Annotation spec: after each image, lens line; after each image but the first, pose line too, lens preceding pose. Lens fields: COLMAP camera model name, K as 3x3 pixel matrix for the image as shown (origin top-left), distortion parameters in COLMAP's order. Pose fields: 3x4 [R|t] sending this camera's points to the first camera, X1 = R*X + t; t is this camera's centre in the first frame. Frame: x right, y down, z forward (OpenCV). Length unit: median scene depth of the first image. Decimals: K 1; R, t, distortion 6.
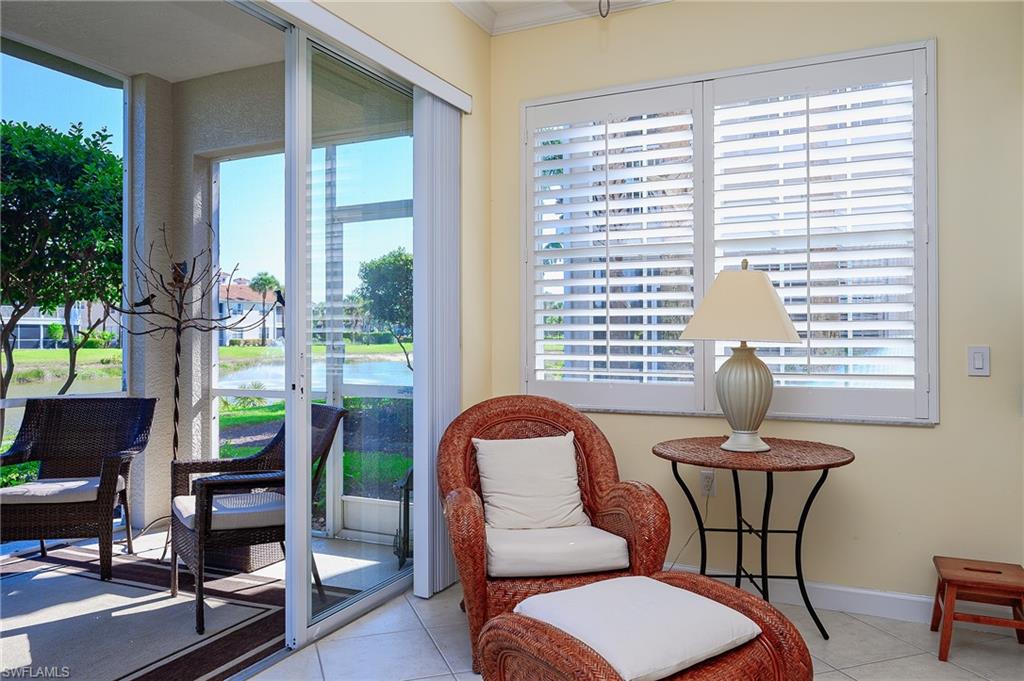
lens RADIAL K [[736.3, 0, 507.7], [0, 736.3, 328.8], [0, 0, 1]] dist [-0.000472, 0.003592]
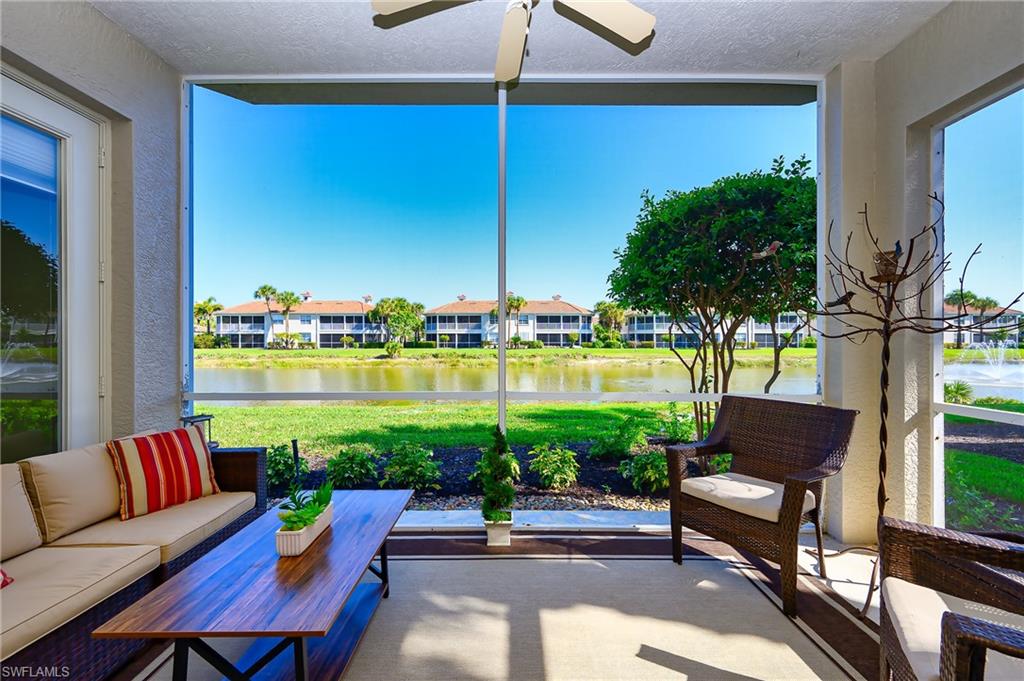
lens RADIAL K [[428.5, 0, 512.0], [0, 428.5, 340.5], [0, 0, 1]] dist [0.001448, 0.000181]
pose [[0.432351, 0.002490, -0.901702, -0.190325], [0.006762, 0.999959, 0.006003, 0.005264], [0.901680, -0.008693, 0.432317, 0.403406]]
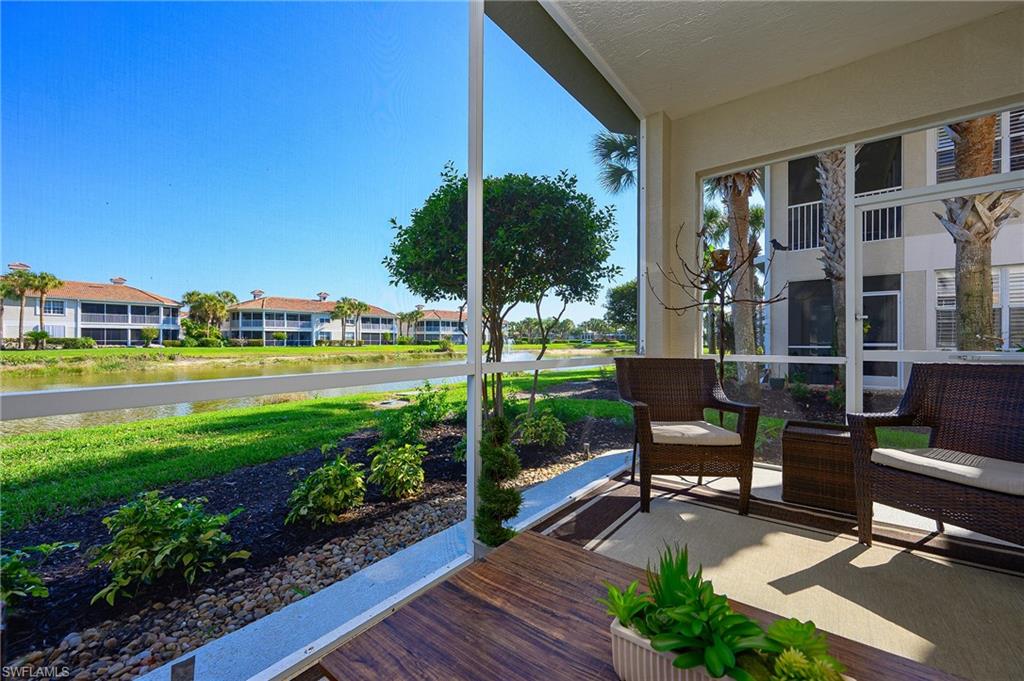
lens RADIAL K [[401.9, 0, 514.4], [0, 401.9, 338.4], [0, 0, 1]] dist [0.001033, 0.000038]
pose [[0.974668, 0.002952, -0.223636, -0.628241], [-0.001744, 0.999983, 0.005599, 0.055665], [0.223649, -0.005067, 0.974657, 0.265442]]
